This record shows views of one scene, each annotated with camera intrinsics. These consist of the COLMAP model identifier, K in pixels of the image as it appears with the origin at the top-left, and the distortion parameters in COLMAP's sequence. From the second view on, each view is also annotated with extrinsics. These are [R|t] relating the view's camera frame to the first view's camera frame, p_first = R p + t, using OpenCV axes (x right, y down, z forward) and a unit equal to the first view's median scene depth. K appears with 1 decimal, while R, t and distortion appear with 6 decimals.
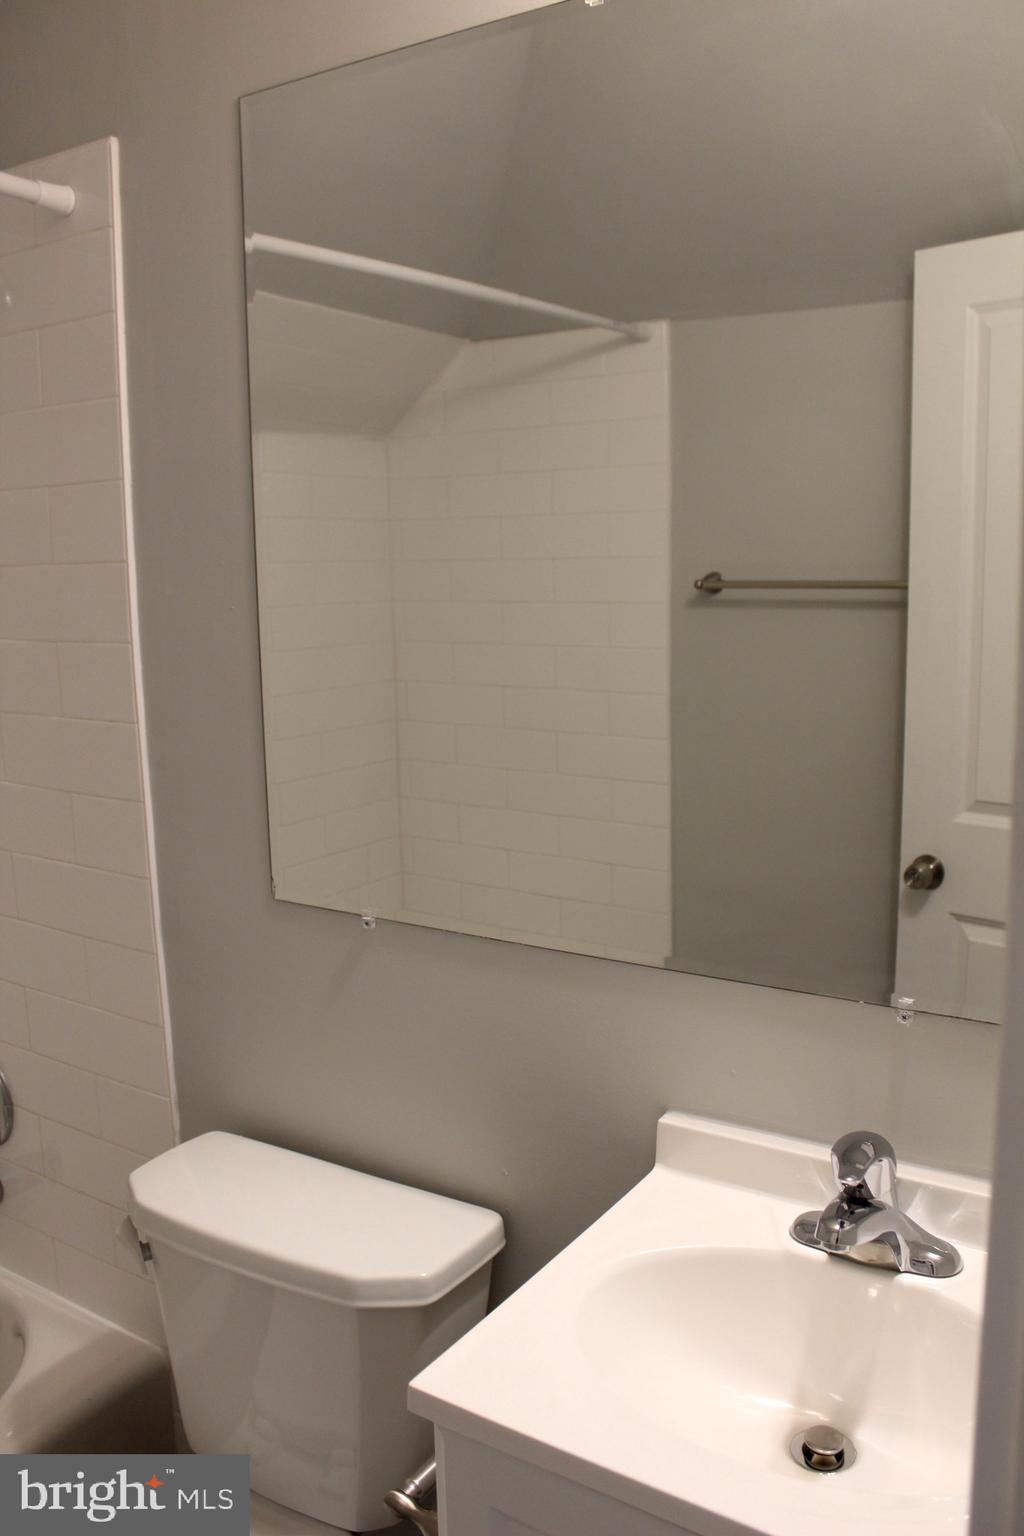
lens RADIAL K [[1300.5, 0, 491.1], [0, 1300.5, 765.1], [0, 0, 1]] dist [-0.162341, 0.150845]
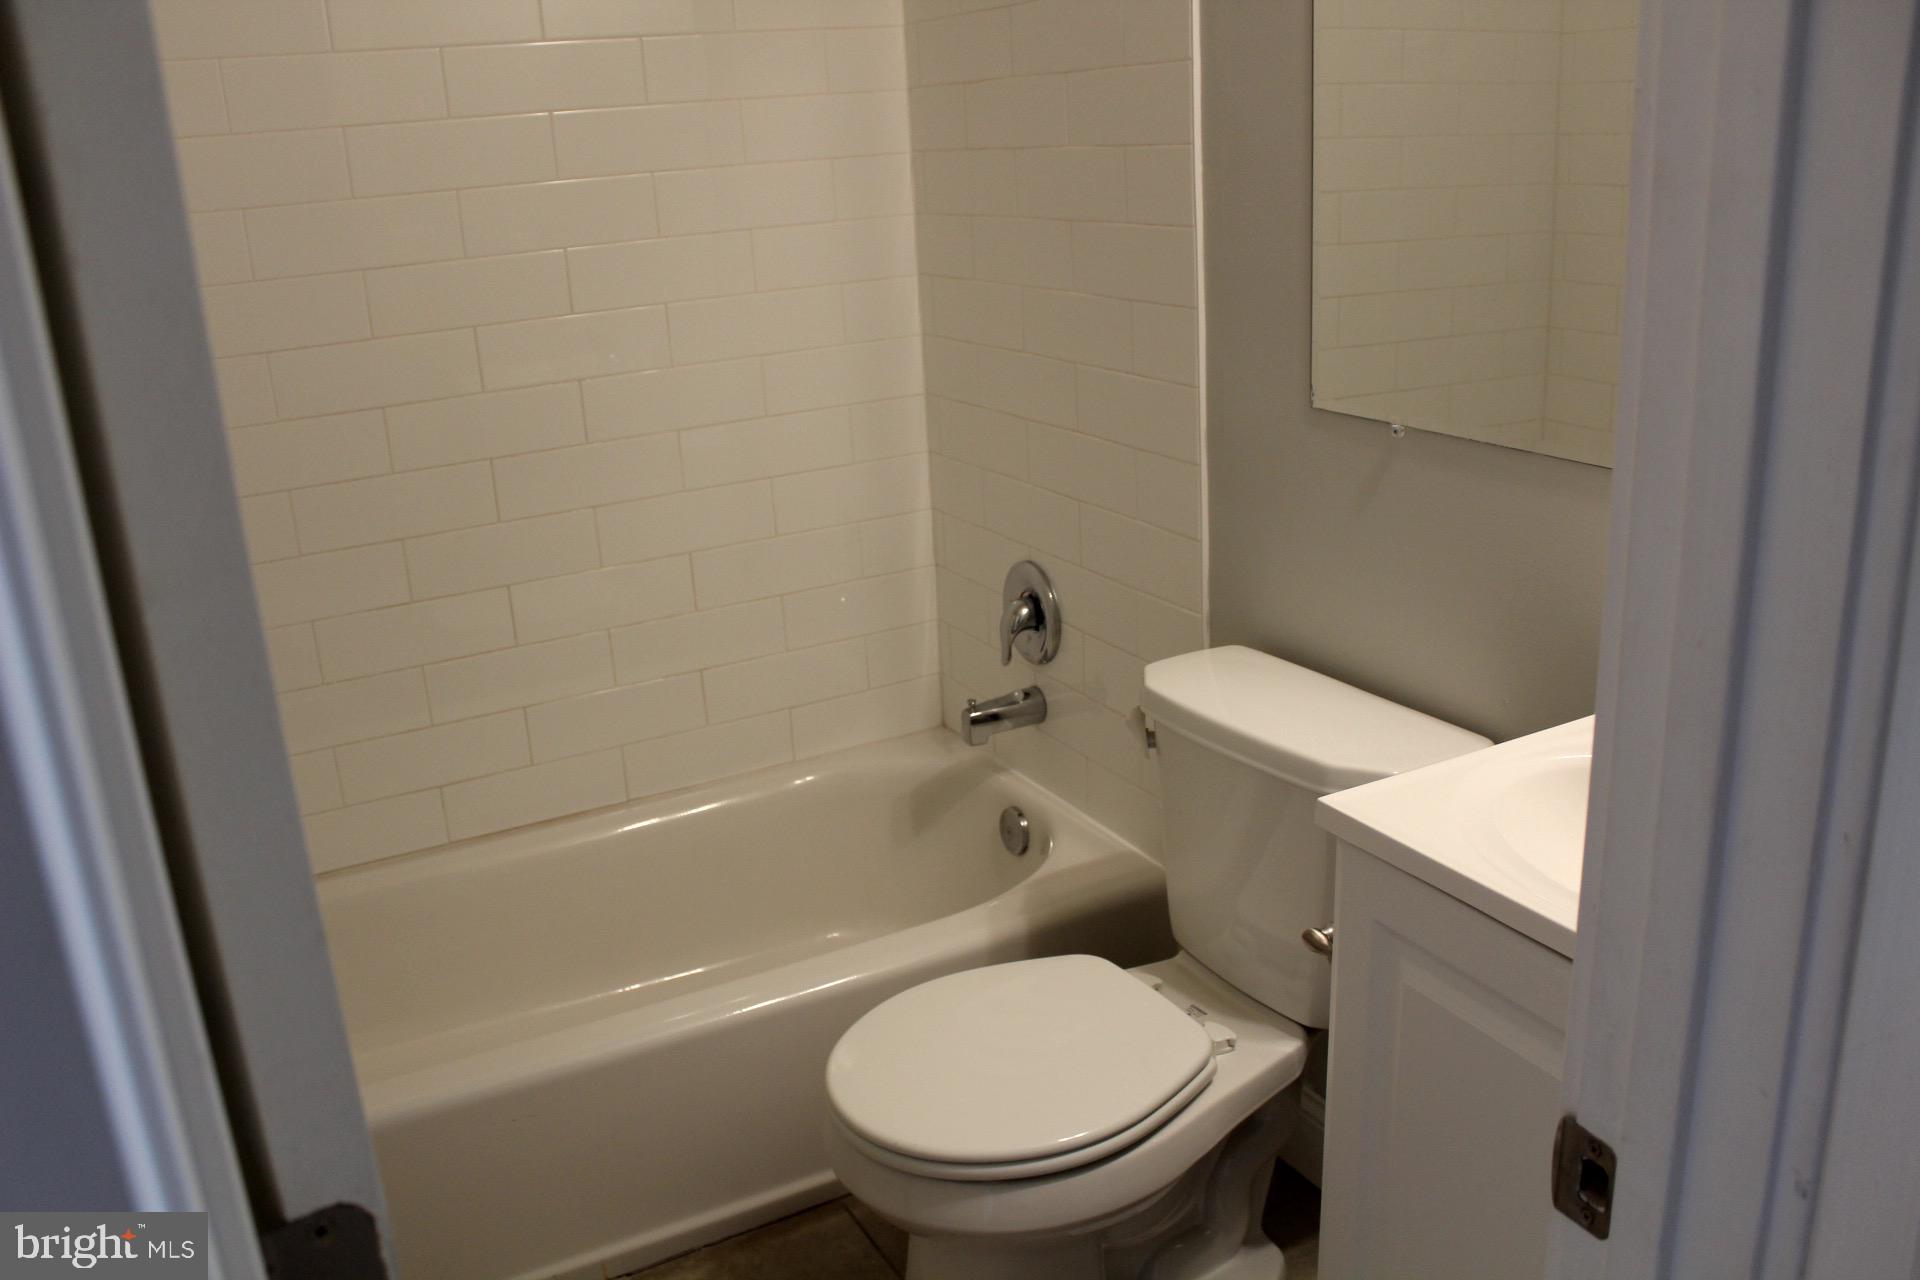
lens RADIAL K [[1625.7, 0, 954.0], [0, 1625.7, 652.2], [0, 0, 1]] dist [-0.162341, 0.150845]
pose [[0.882823, 0.130480, -0.451219, 0.166085], [-0.053681, 0.982375, 0.179047, 0.081882], [0.466629, -0.133845, 0.874267, -0.216133]]
